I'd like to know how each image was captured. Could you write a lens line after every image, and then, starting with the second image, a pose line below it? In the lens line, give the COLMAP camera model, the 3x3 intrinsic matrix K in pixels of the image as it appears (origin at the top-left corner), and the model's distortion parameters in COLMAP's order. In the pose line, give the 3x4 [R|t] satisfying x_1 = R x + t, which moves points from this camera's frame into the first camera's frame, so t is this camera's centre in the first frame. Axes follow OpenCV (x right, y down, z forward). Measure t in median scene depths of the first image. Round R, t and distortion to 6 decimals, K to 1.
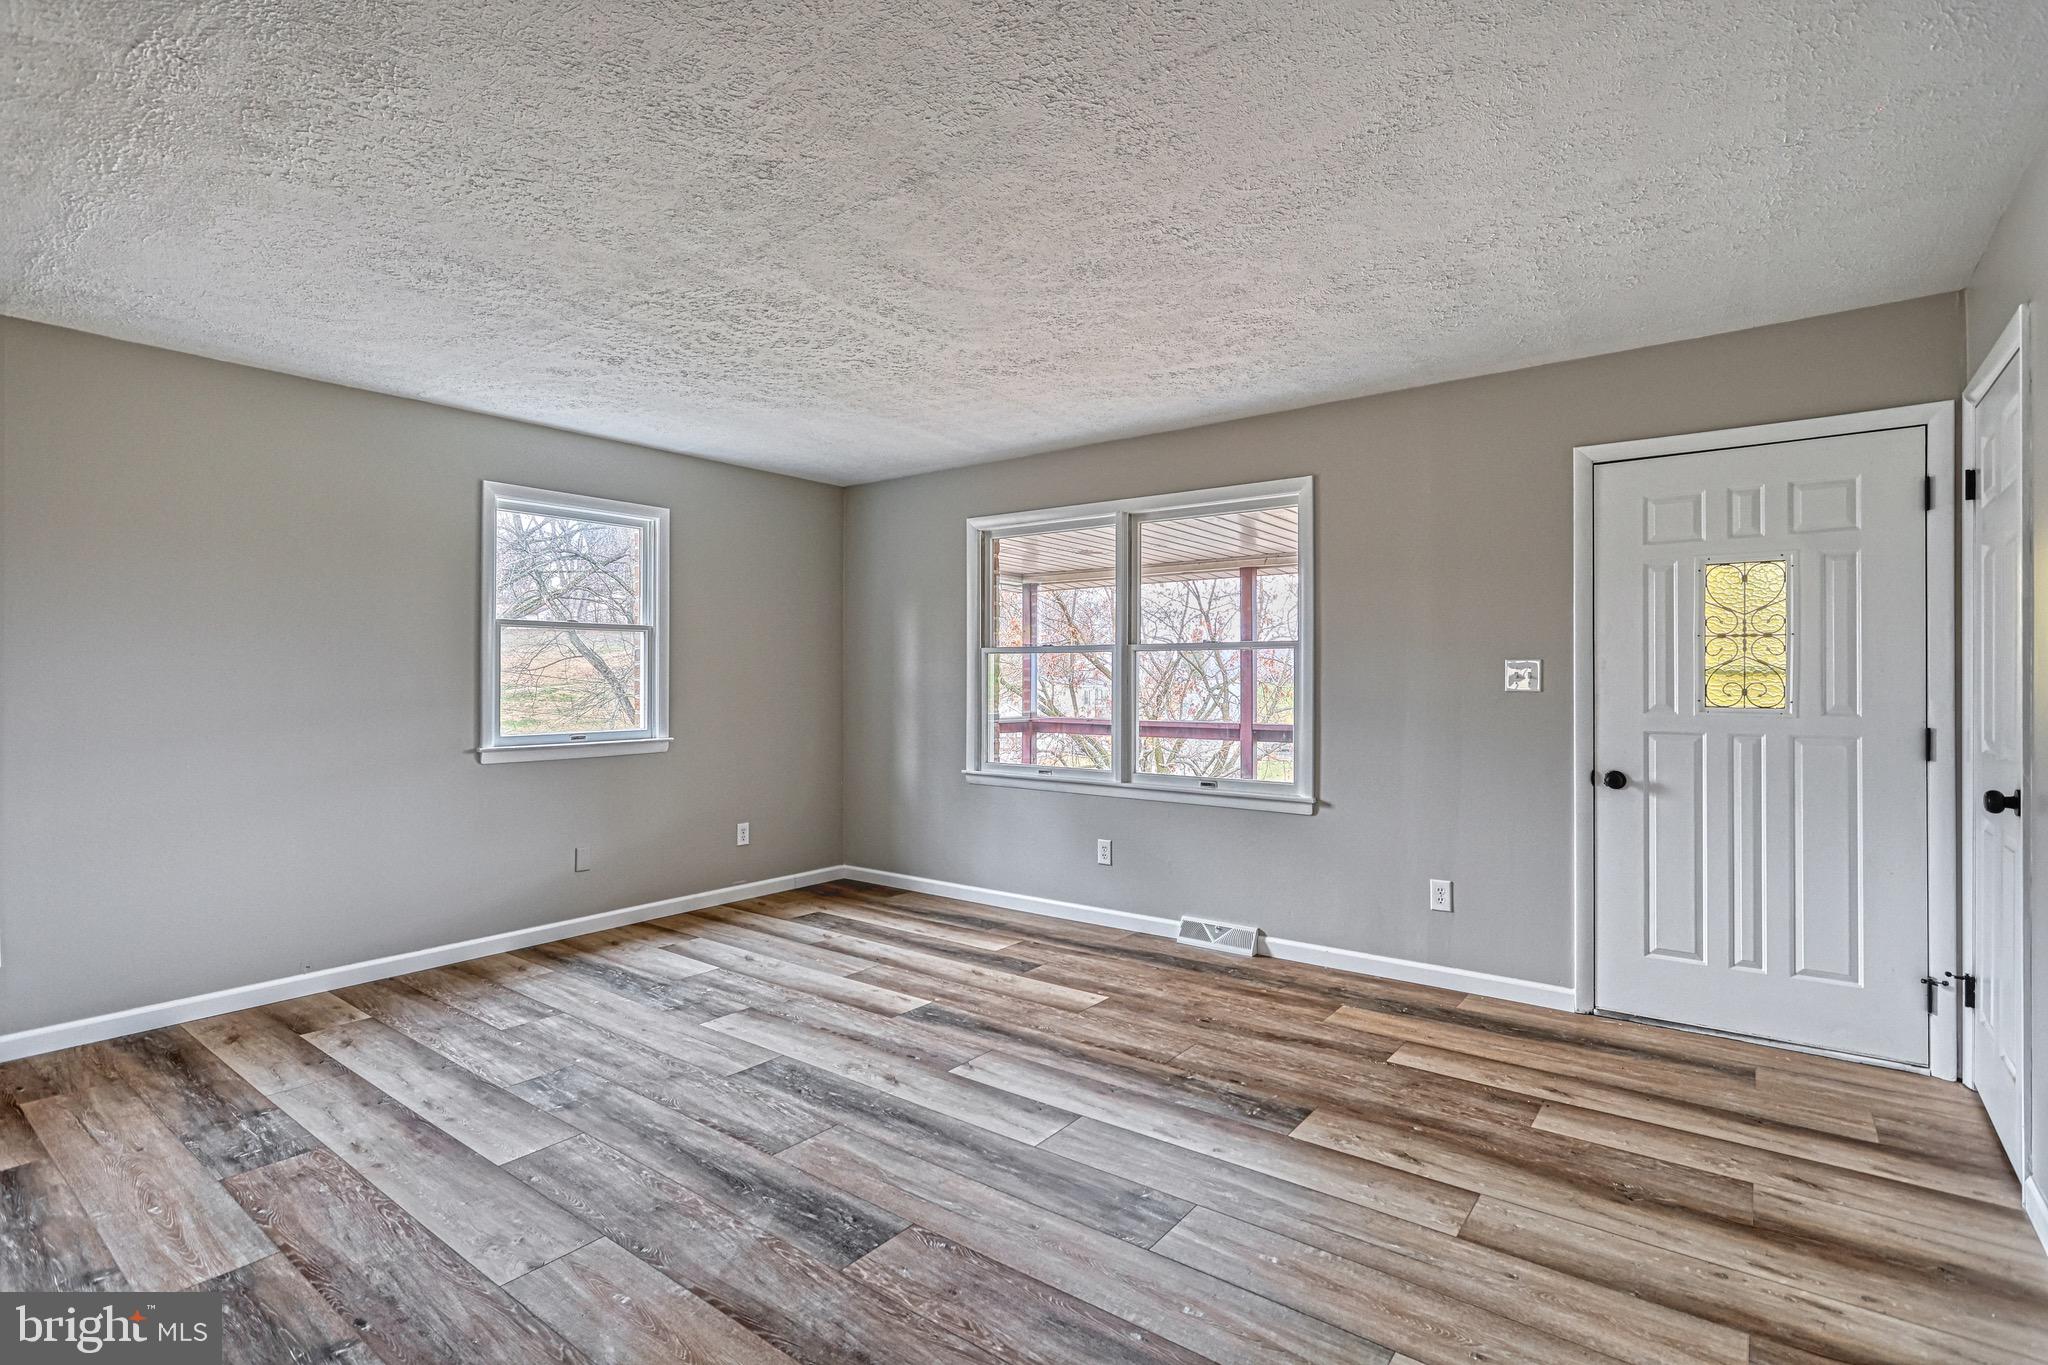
lens RADIAL K [[966.8, 0, 1028.1], [0, 966.8, 677.1], [0, 0, 1]] dist [-0.006537, 0.002865]
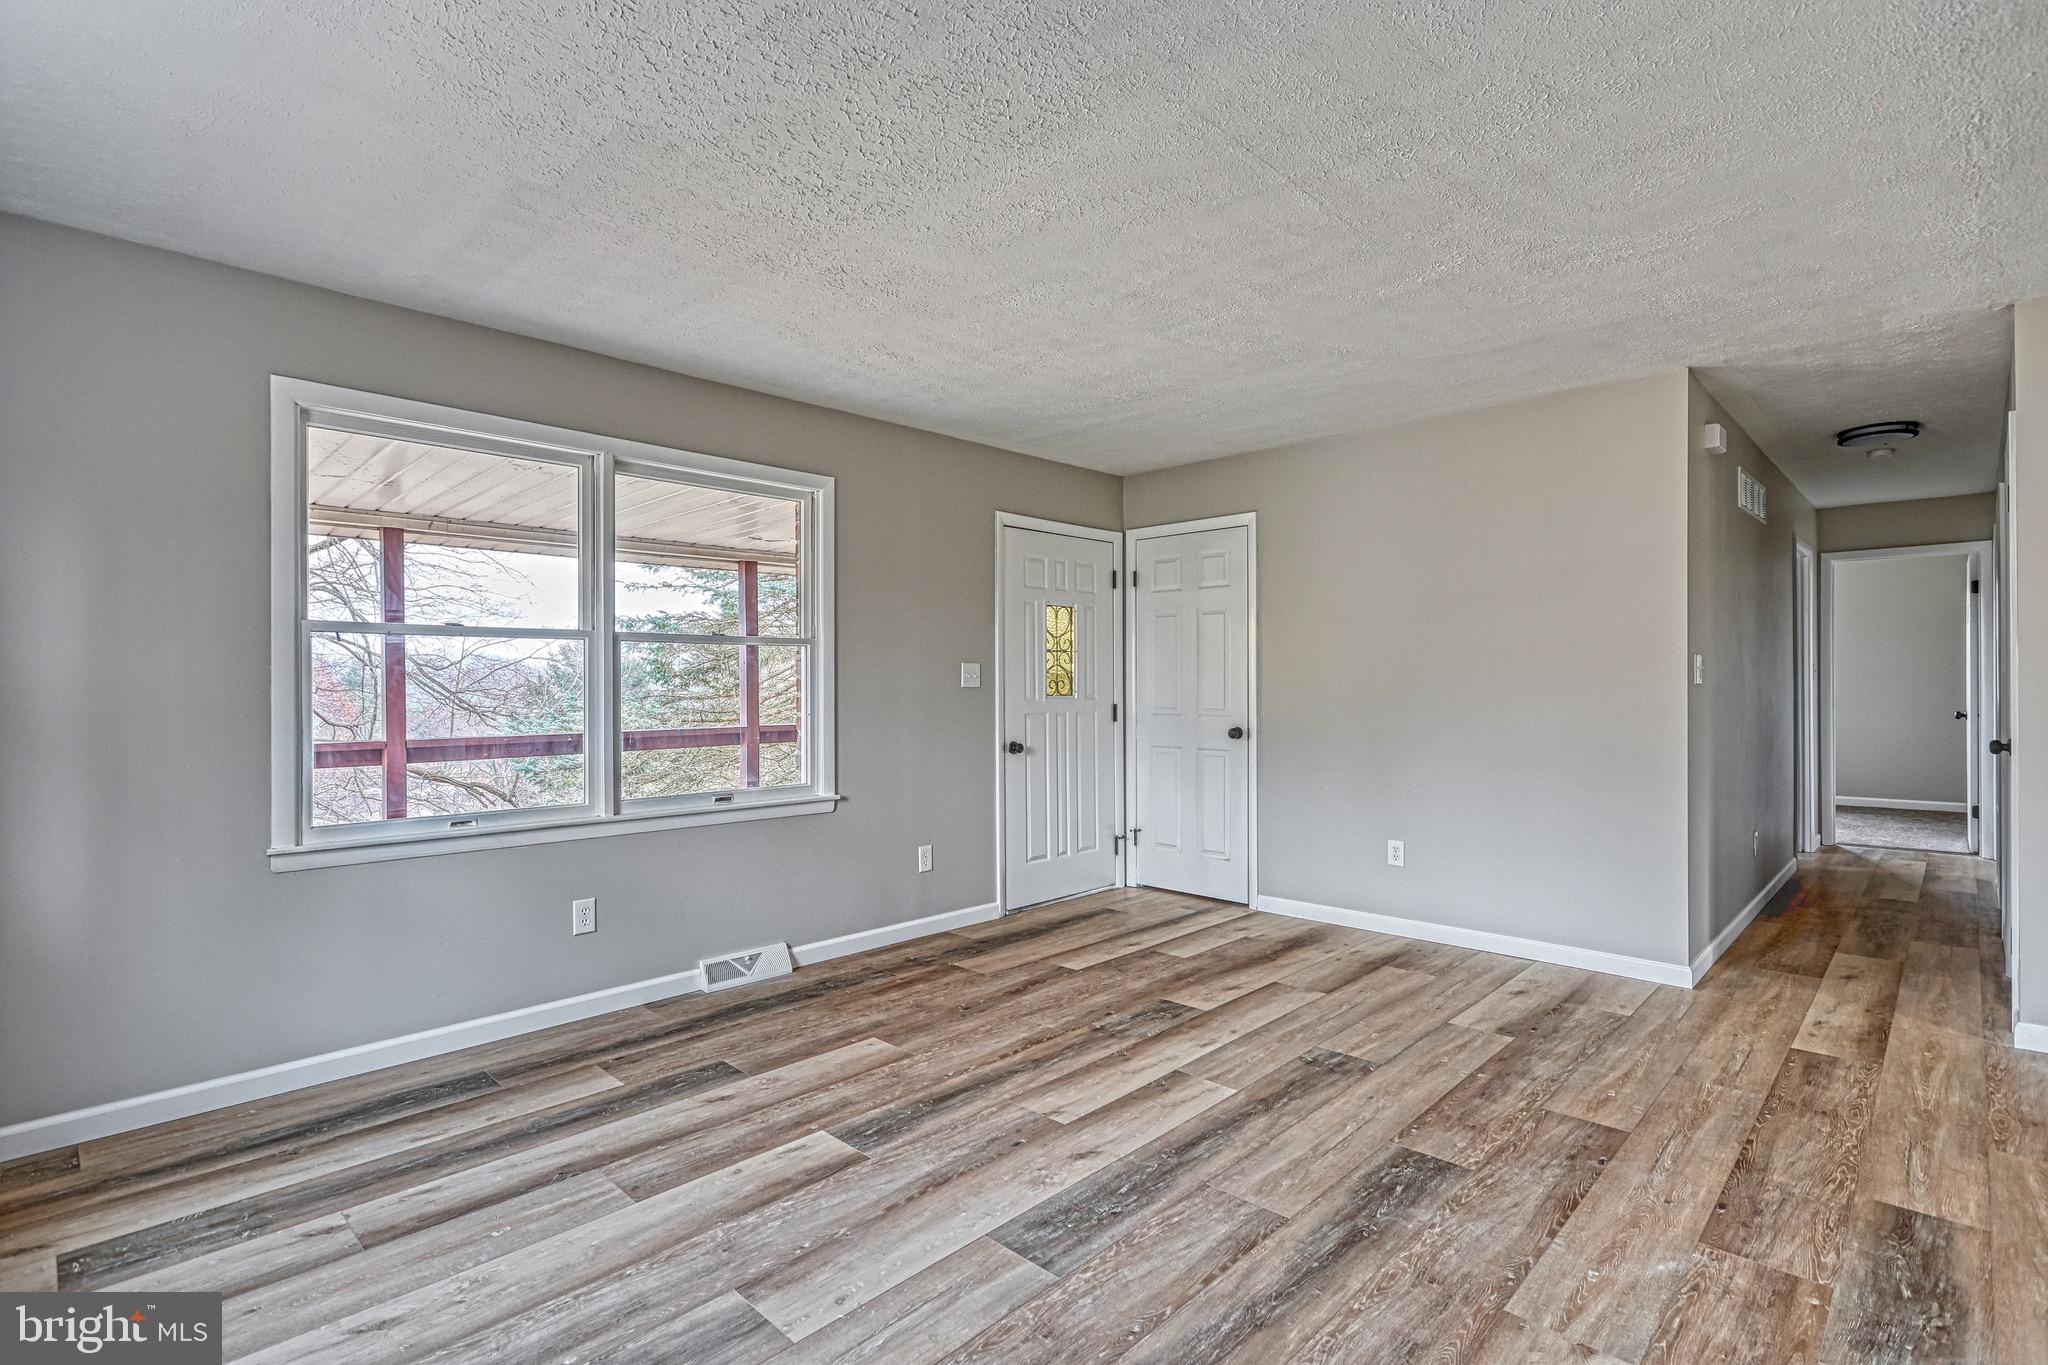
lens RADIAL K [[966.8, 0, 1025.7], [0, 966.8, 682.8], [0, 0, 1]] dist [-0.006537, 0.002865]
pose [[0.120734, -0.000689, 0.992685, -0.804711], [0.001256, 0.999999, 0.000541, 0.008273], [-0.992684, 0.001182, 0.120735, 0.786526]]
